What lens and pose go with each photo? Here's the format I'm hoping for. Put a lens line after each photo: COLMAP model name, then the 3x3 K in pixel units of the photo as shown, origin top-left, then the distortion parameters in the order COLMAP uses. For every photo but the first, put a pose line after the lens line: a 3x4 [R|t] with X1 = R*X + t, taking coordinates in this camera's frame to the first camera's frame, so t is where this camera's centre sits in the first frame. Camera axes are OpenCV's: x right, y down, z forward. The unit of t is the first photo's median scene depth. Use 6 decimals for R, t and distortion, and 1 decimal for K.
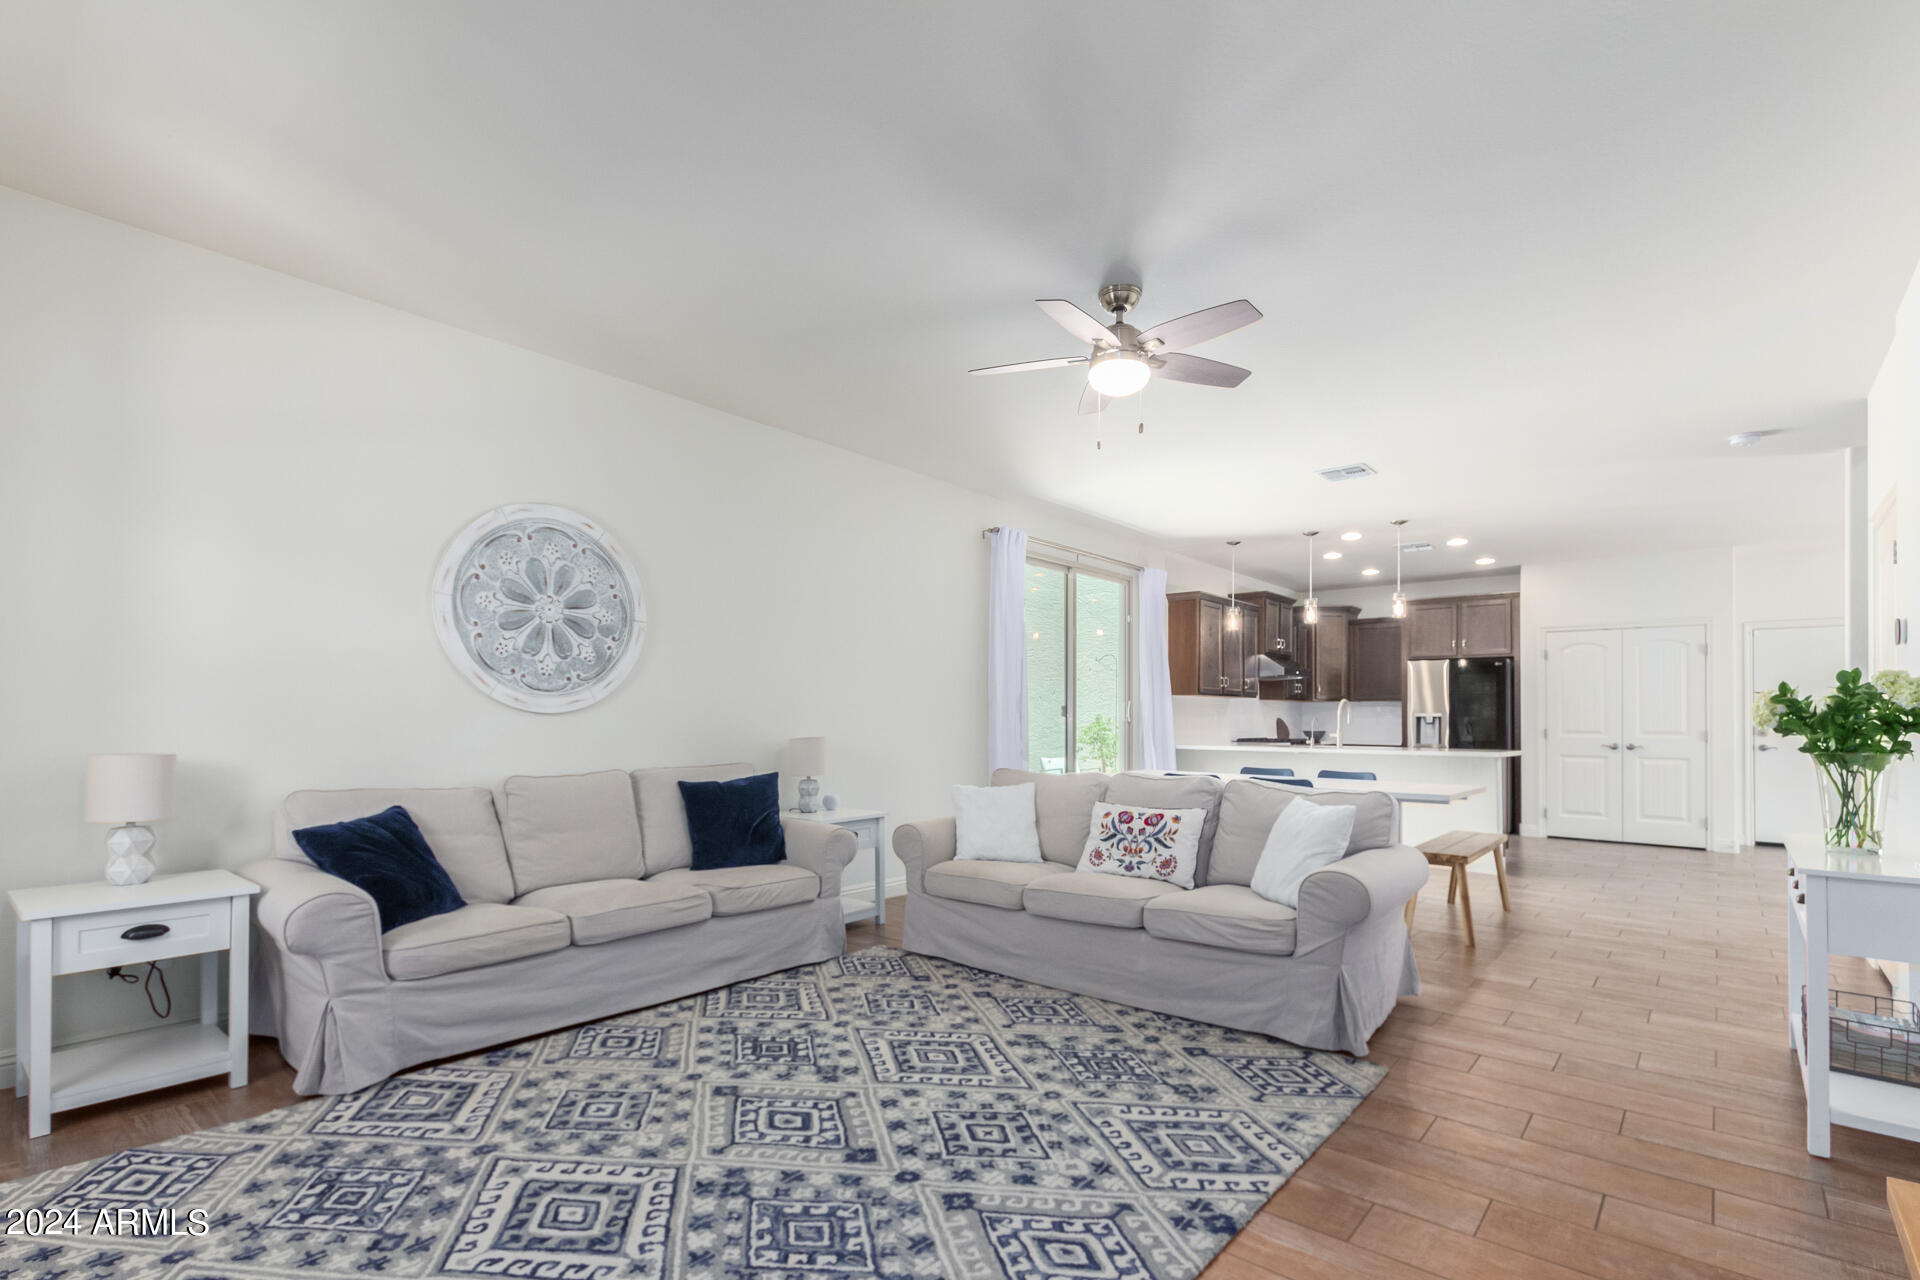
lens RADIAL K [[884.3, 0, 967.9], [0, 884.3, 716.5], [0, 0, 1]] dist [0.004670, -0.000192]
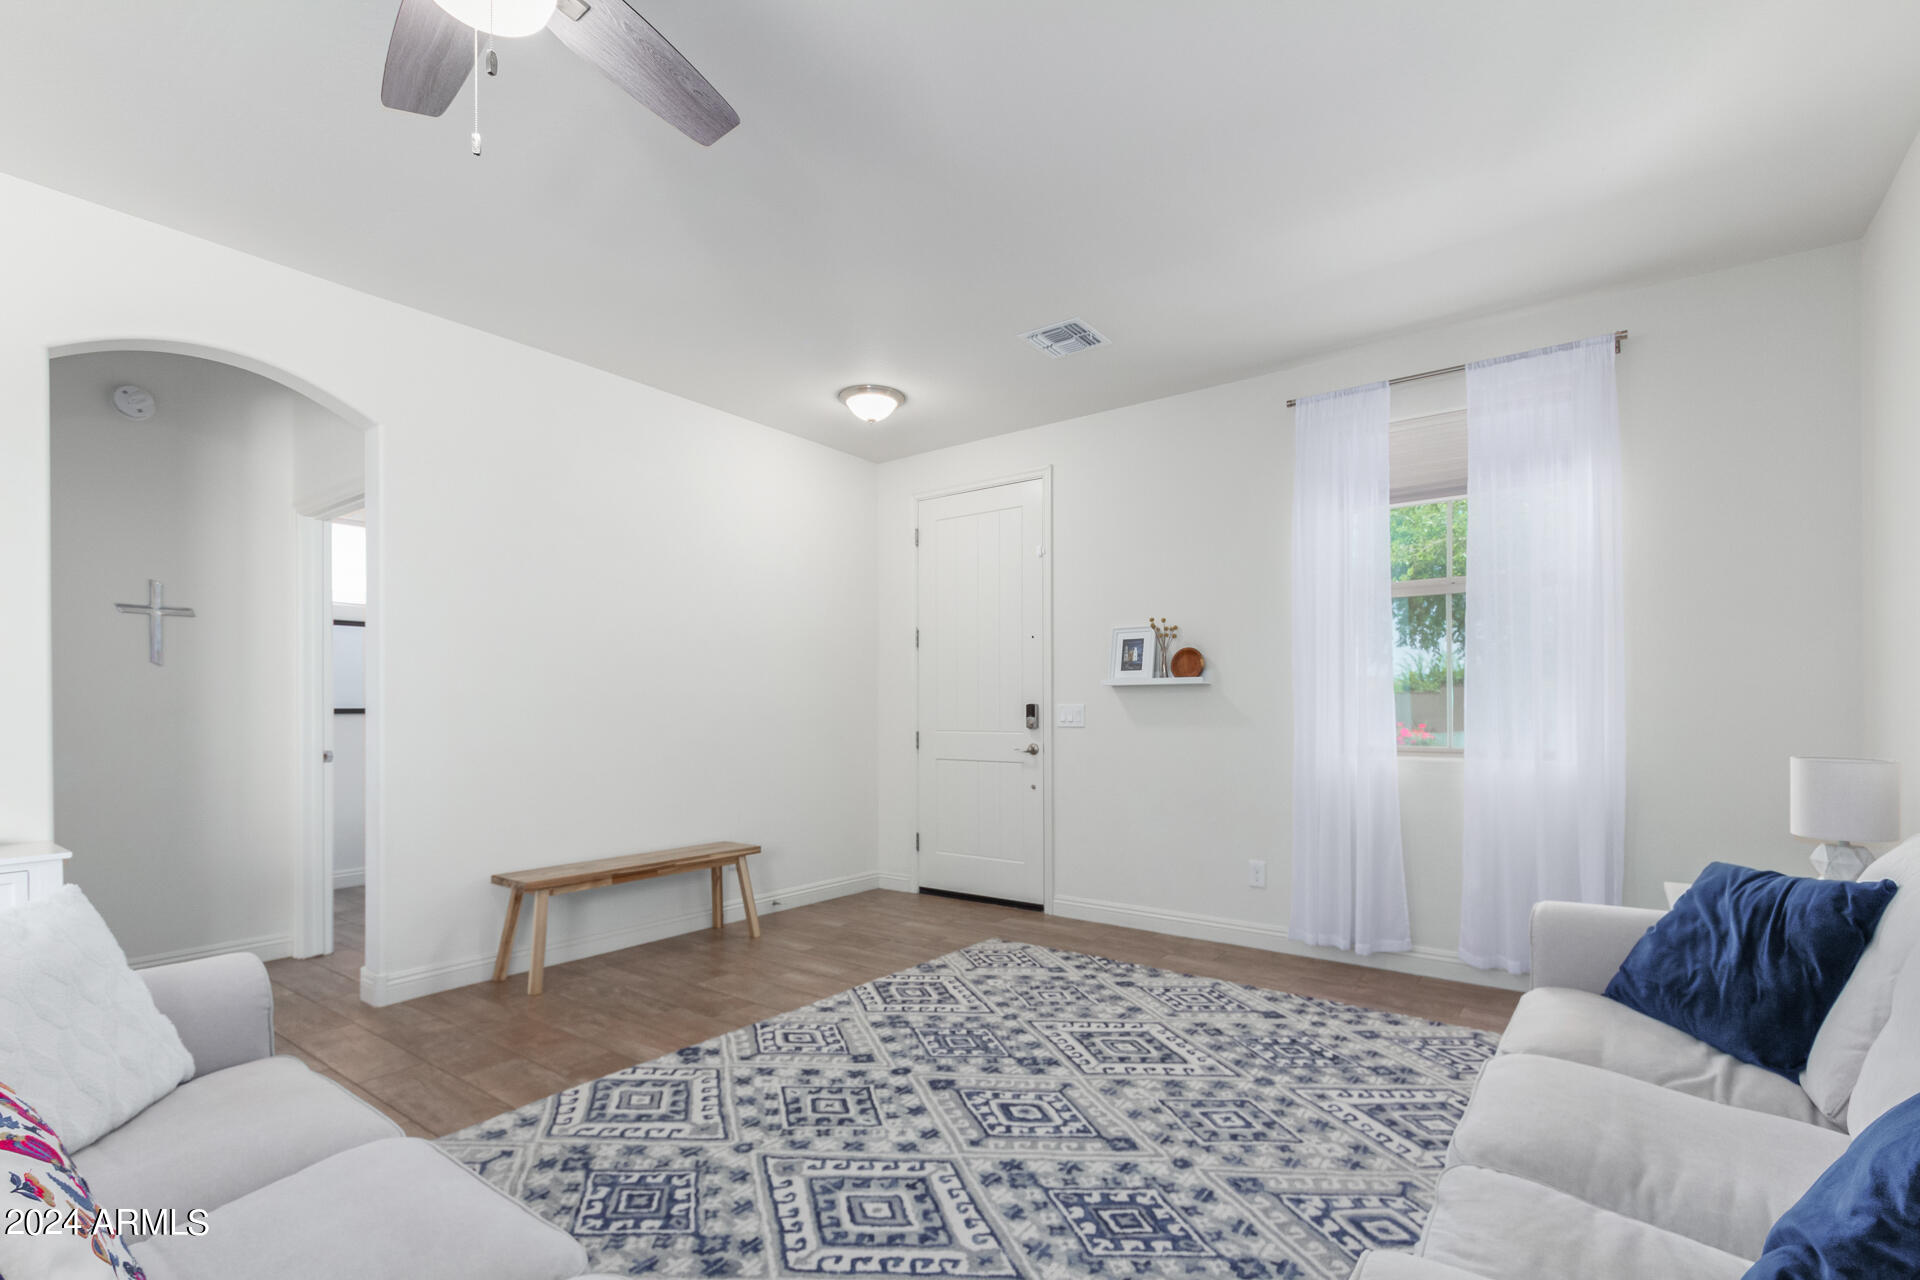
lens RADIAL K [[882.0, 0, 966.2], [0, 882.0, 699.8], [0, 0, 1]] dist [0.006867, -0.000227]
pose [[-0.998202, -0.002846, -0.059875, -0.058958], [-0.002099, 0.999919, -0.012534, -0.001293], [0.059906, -0.012386, -0.998127, 1.610022]]
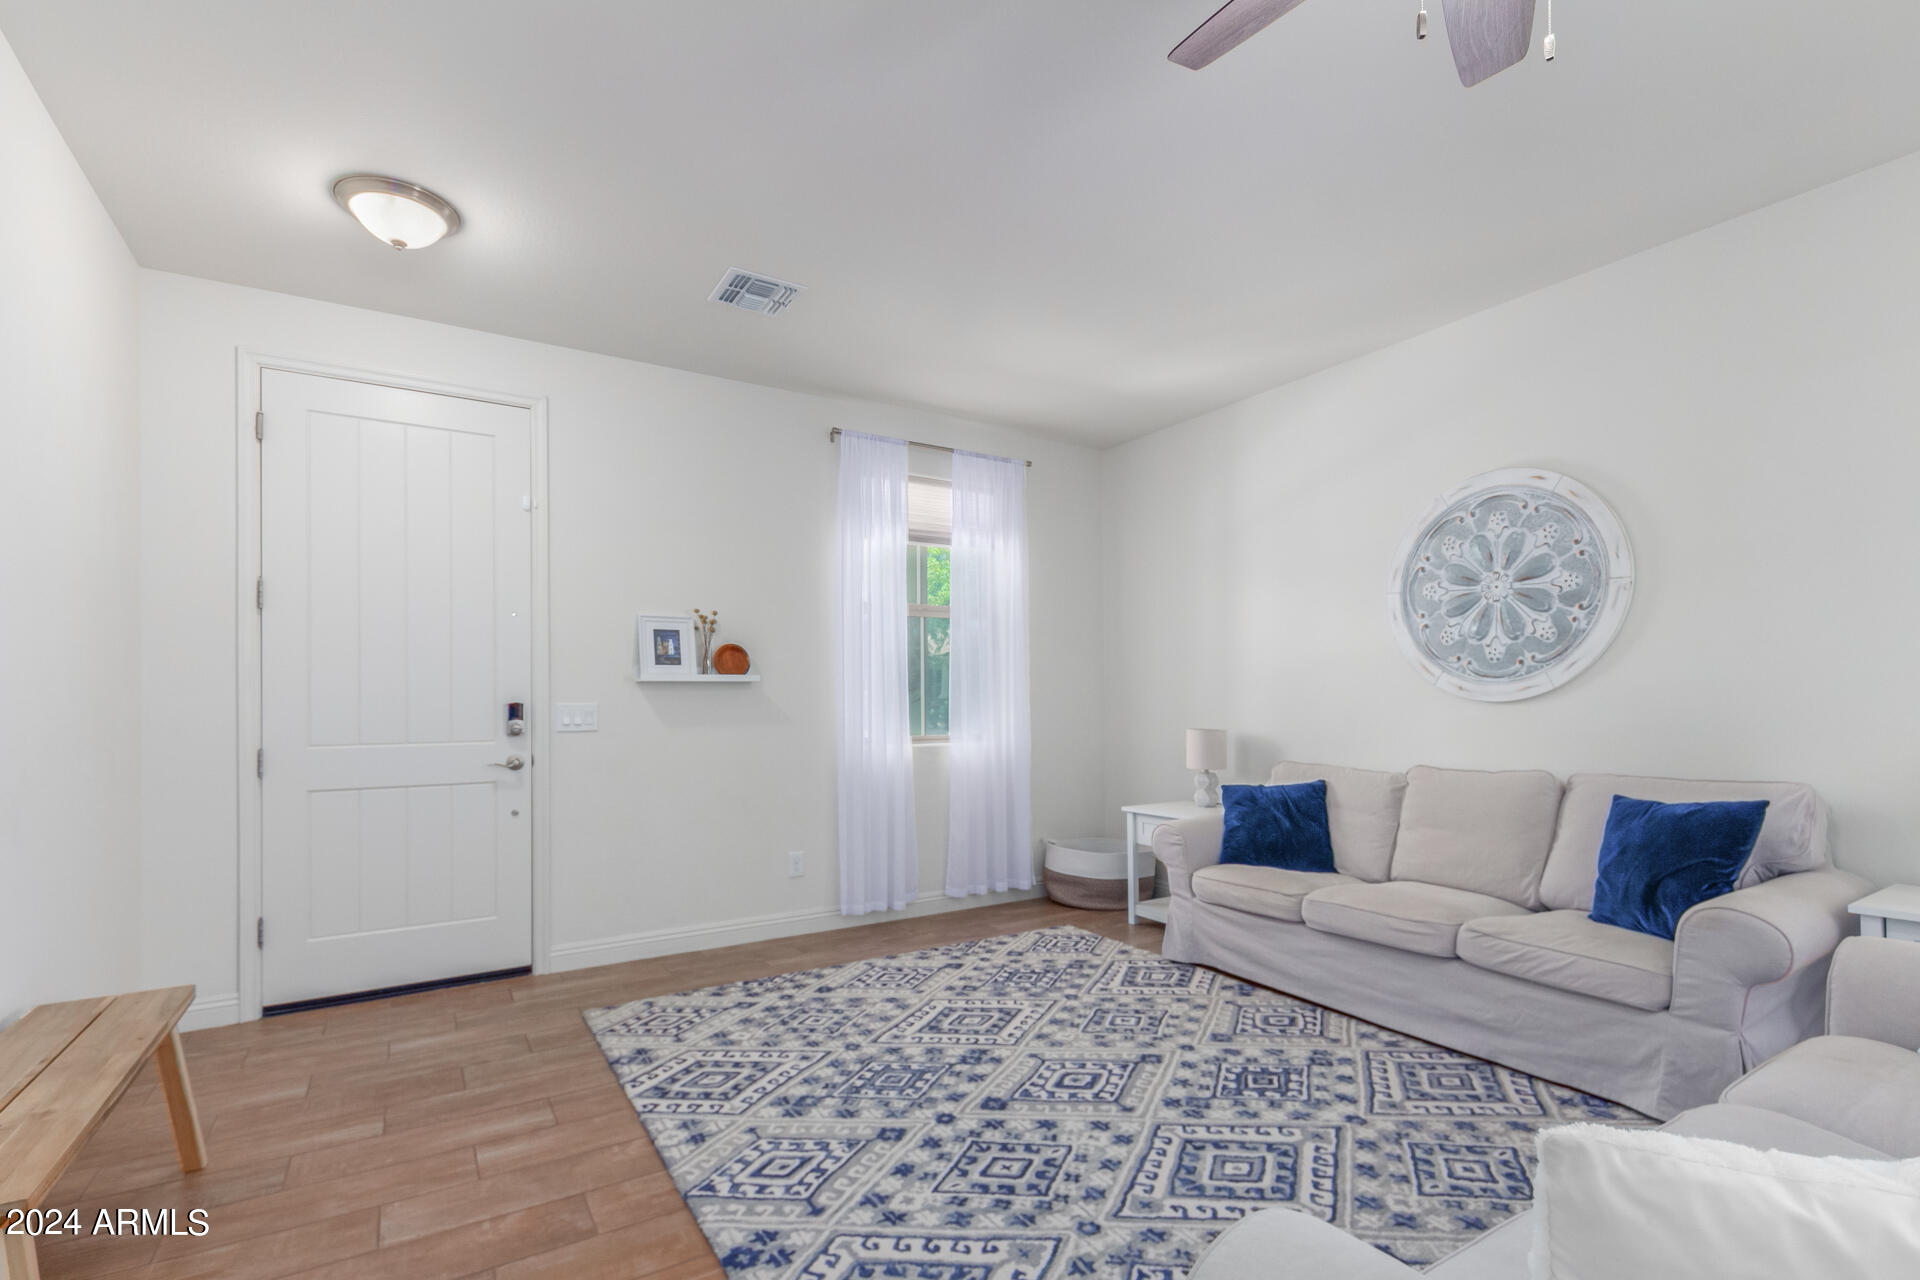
lens RADIAL K [[882.0, 0, 966.2], [0, 882.0, 699.8], [0, 0, 1]] dist [0.006867, -0.000227]
pose [[-0.303139, -0.007800, -0.952914, 0.702801], [0.007983, 0.999911, -0.010724, -0.000225], [0.952913, -0.010858, -0.303050, 0.964747]]
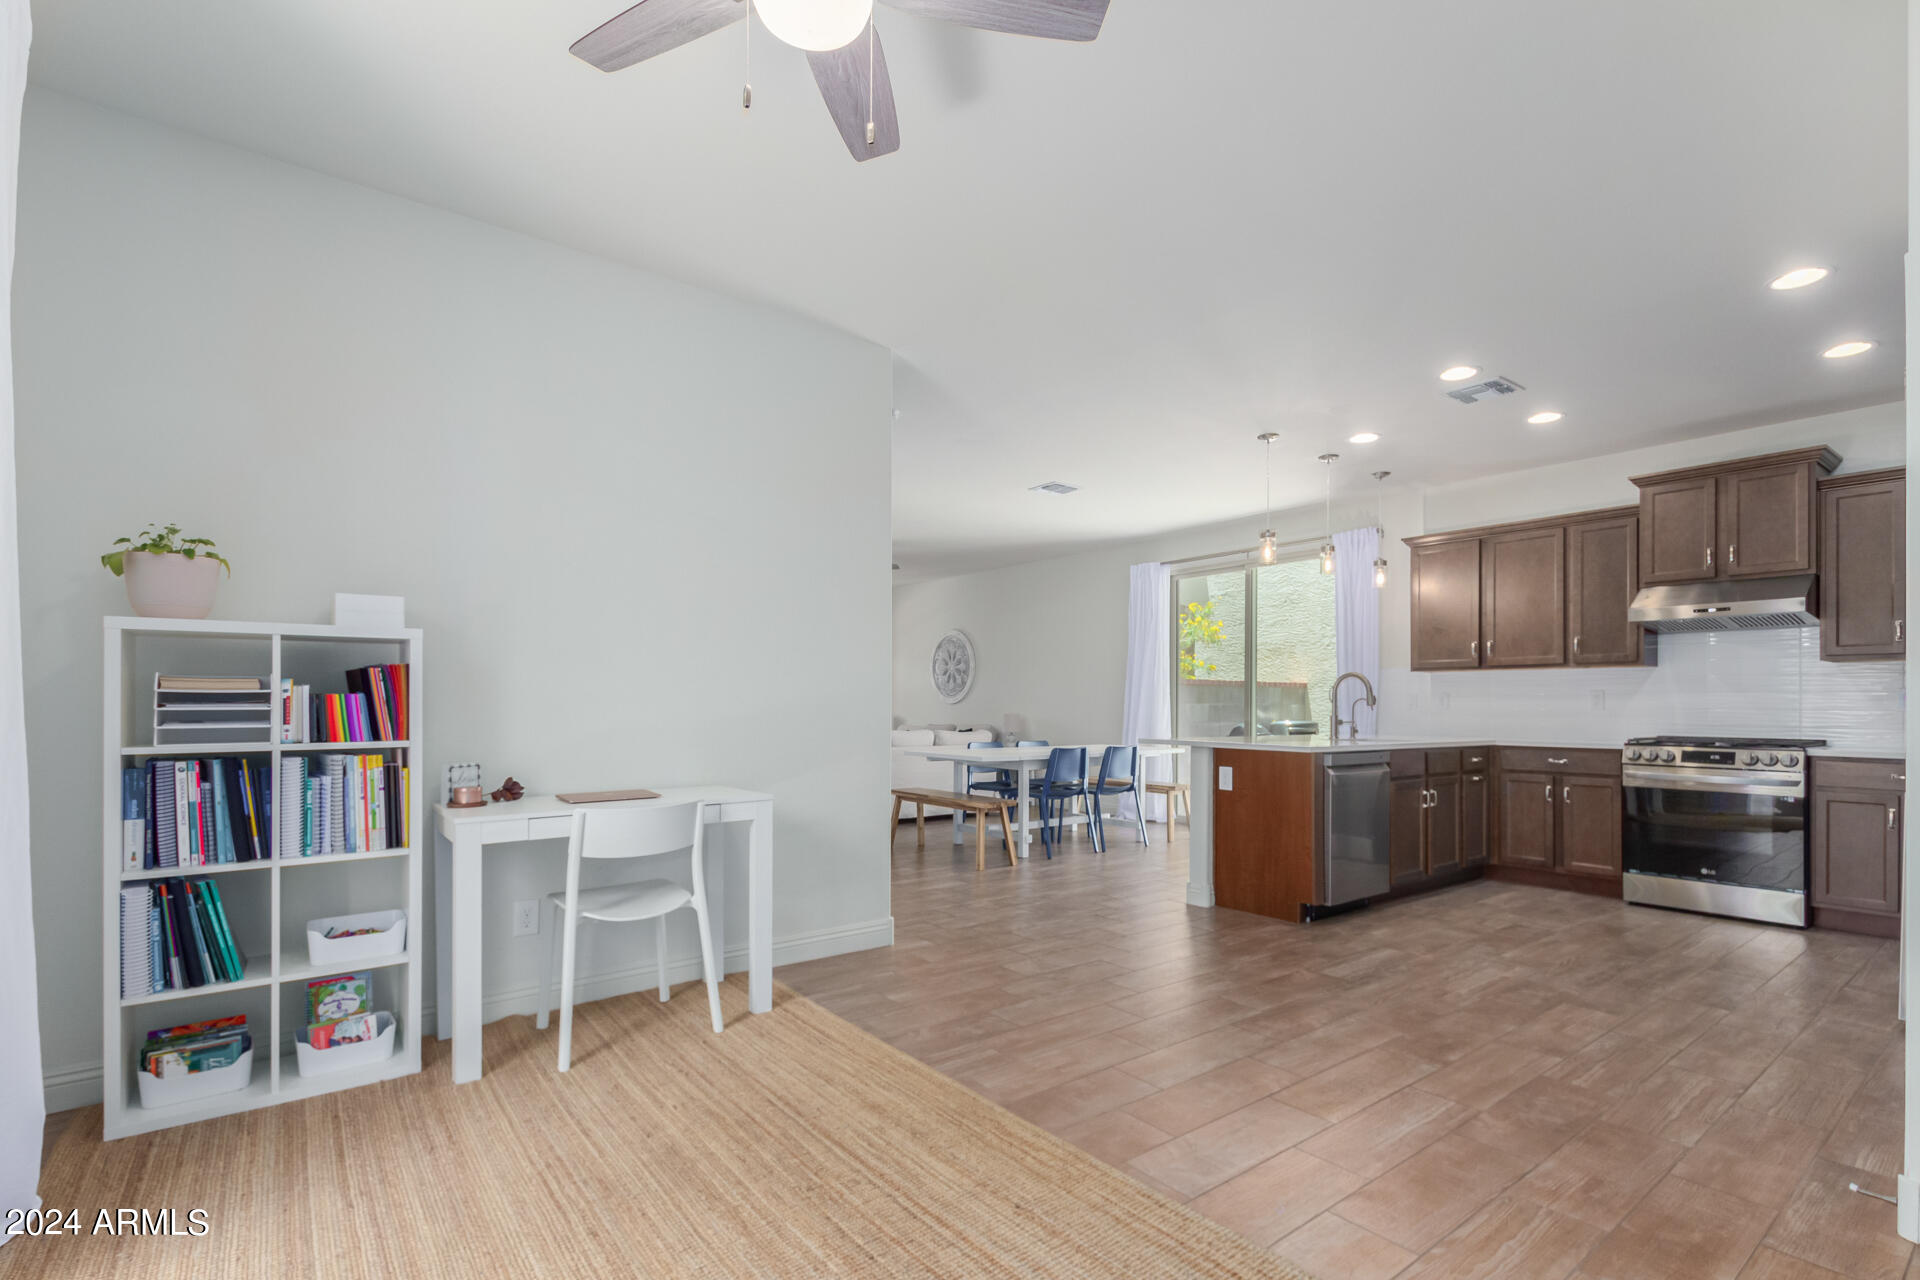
lens RADIAL K [[889.7, 0, 945.4], [0, 889.7, 720.5], [0, 0, 1]] dist [0.001676, -0.000671]
pose [[-0.222795, 0.007040, -0.974840, 2.977411], [-0.002849, 0.999965, 0.007873, 0.037580], [0.974861, 0.004531, -0.222767, 2.068892]]
